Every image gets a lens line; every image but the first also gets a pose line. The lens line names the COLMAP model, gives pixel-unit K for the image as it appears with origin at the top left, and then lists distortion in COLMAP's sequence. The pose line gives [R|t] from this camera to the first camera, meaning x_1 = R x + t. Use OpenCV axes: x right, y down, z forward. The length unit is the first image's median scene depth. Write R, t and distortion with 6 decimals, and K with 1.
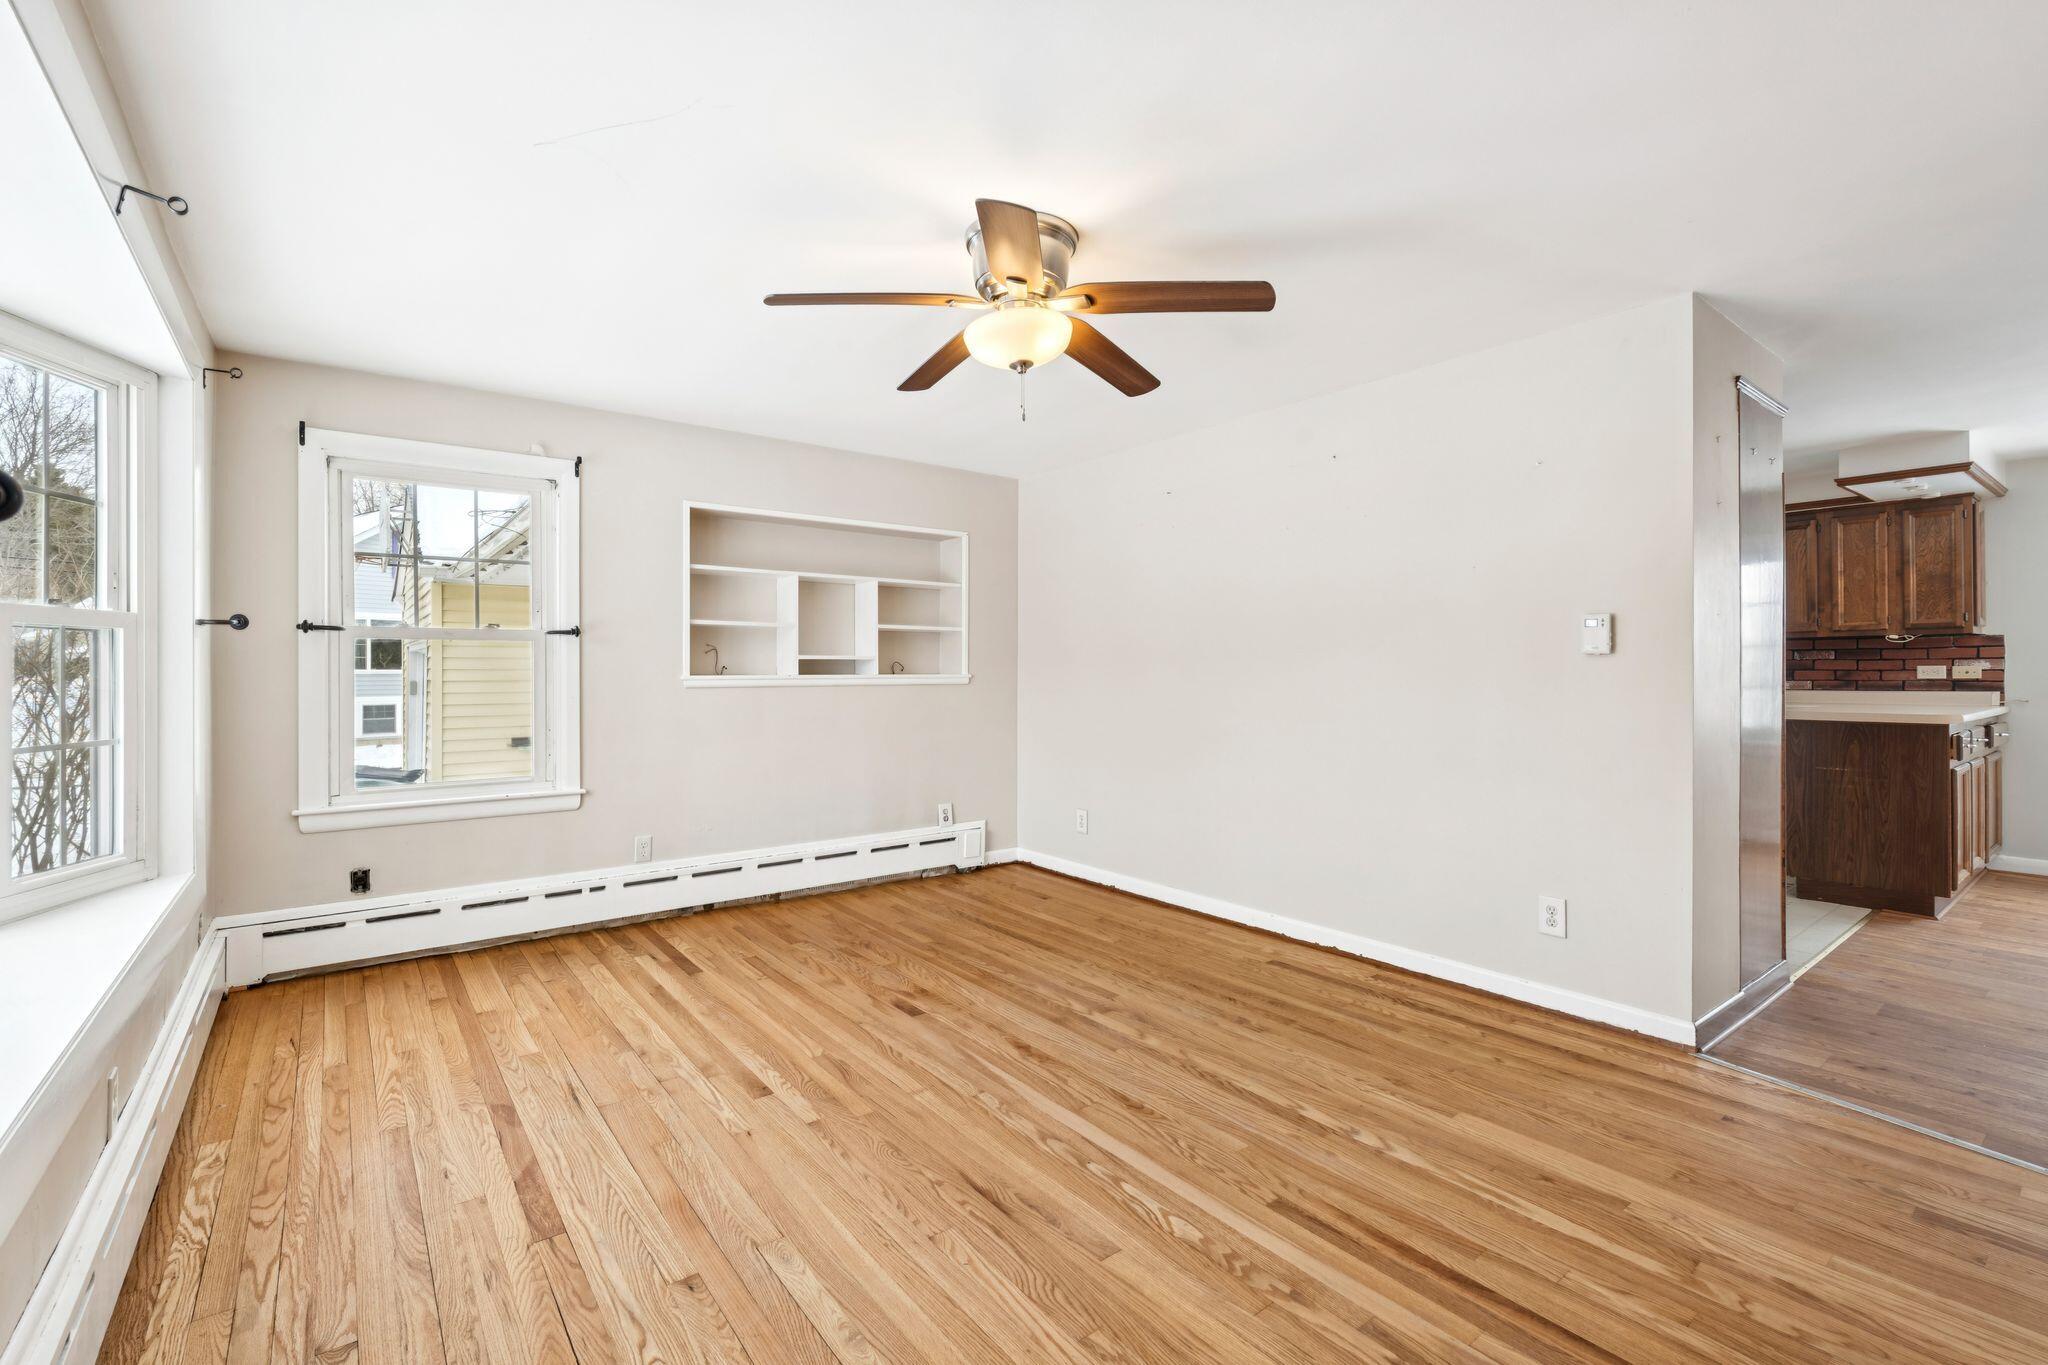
lens RADIAL K [[896.1, 0, 1026.5], [0, 896.1, 670.3], [0, 0, 1]] dist [-0.004254, 0.001449]
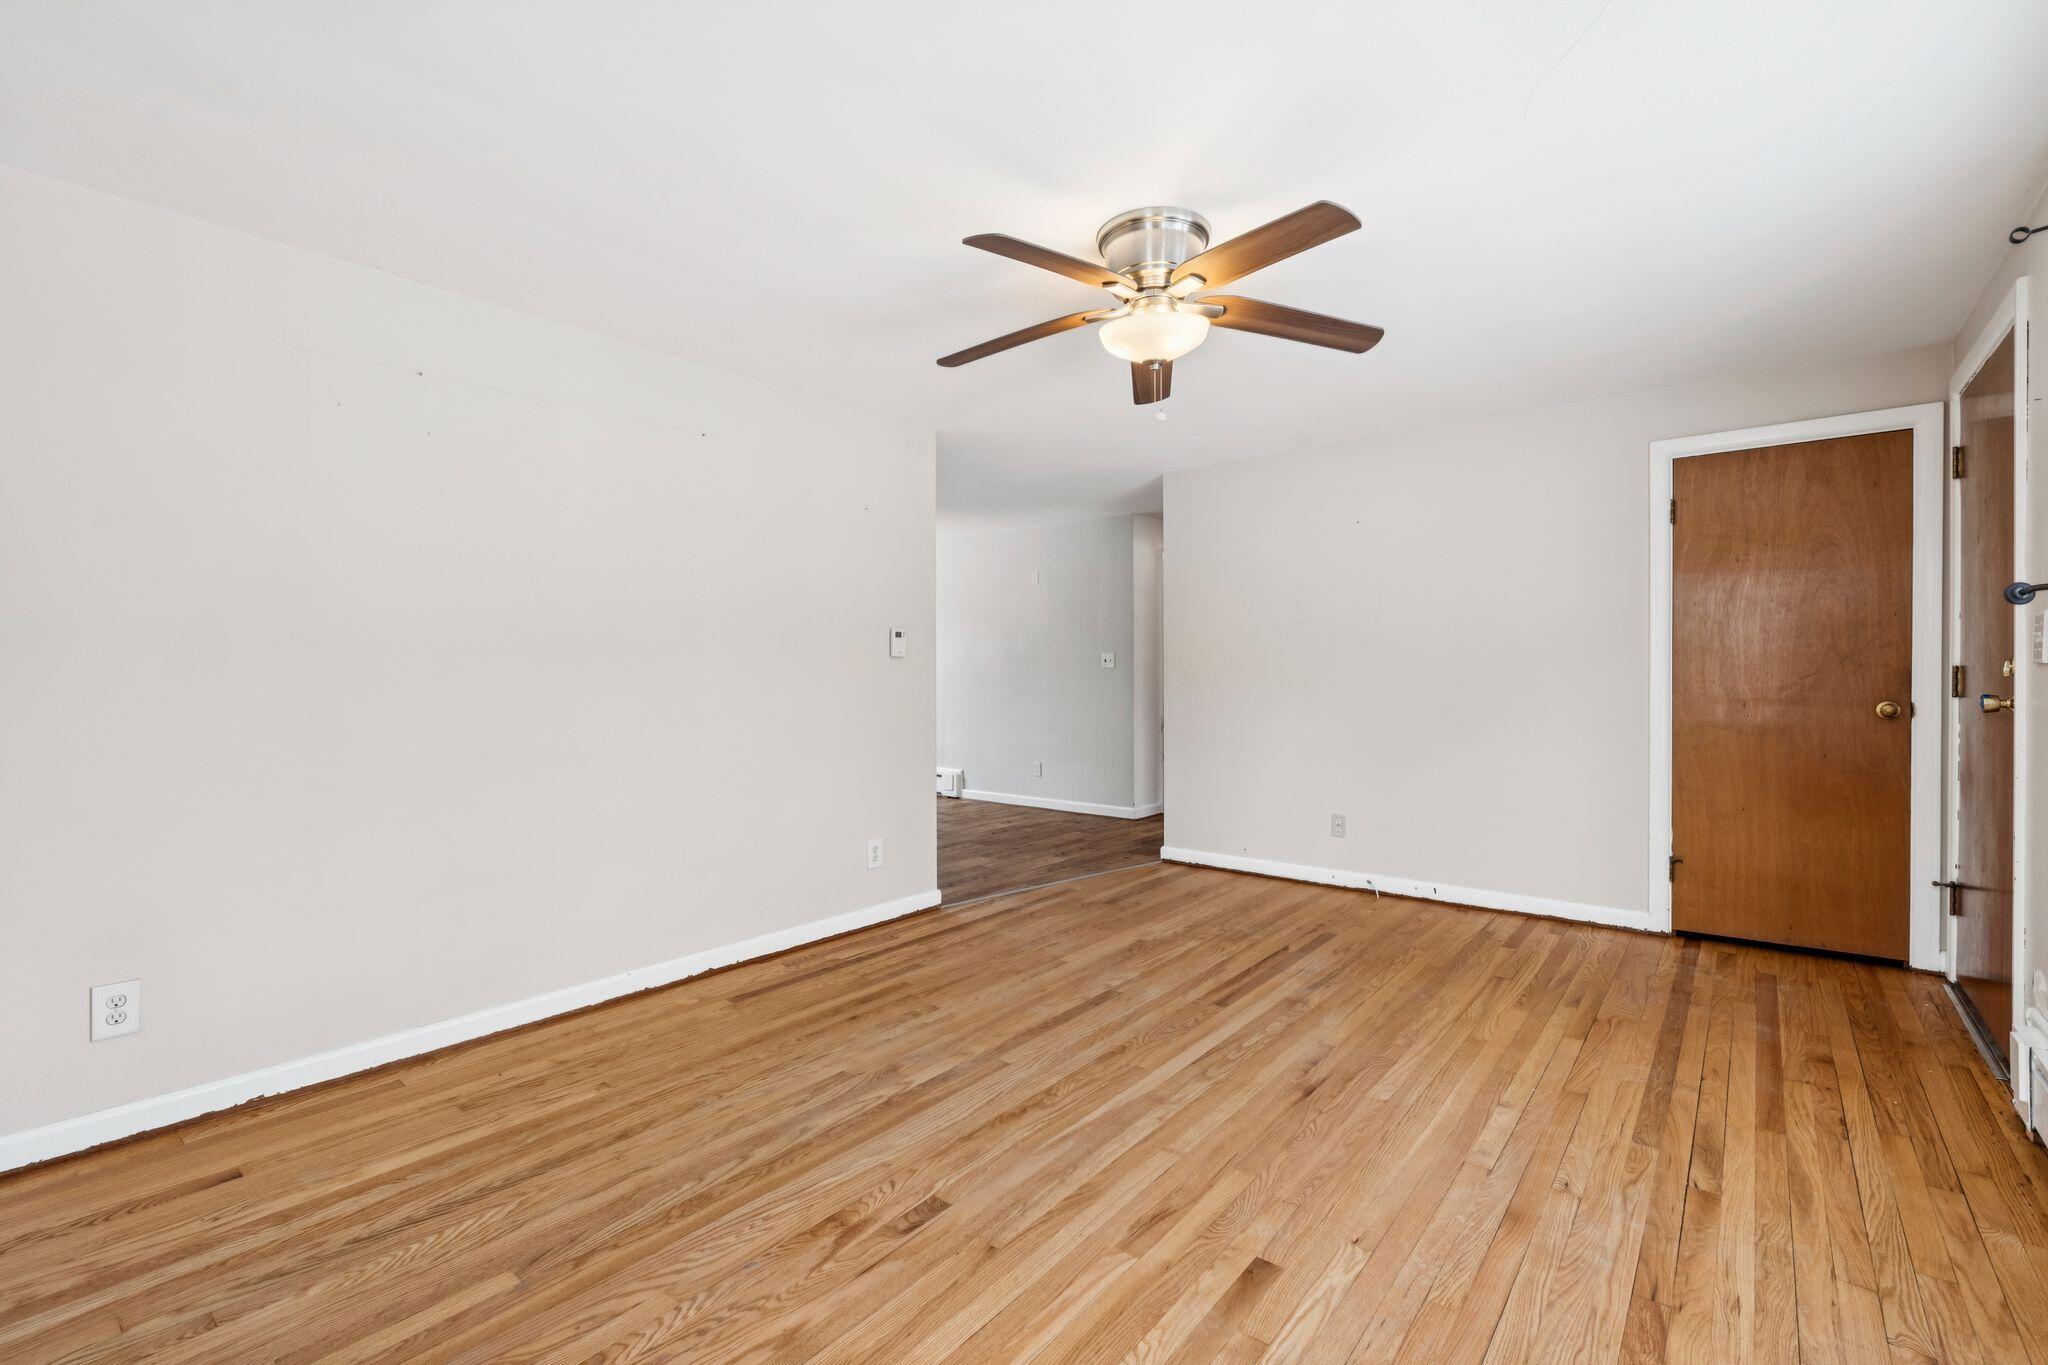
lens RADIAL K [[896.1, 0, 1011.6], [0, 896.1, 674.1], [0, 0, 1]] dist [-0.004254, 0.001449]
pose [[-0.216041, -0.001825, 0.976383, -0.695378], [0.002340, 0.999994, 0.002387, 0.004535], [-0.976382, 0.002800, -0.216035, 0.999152]]
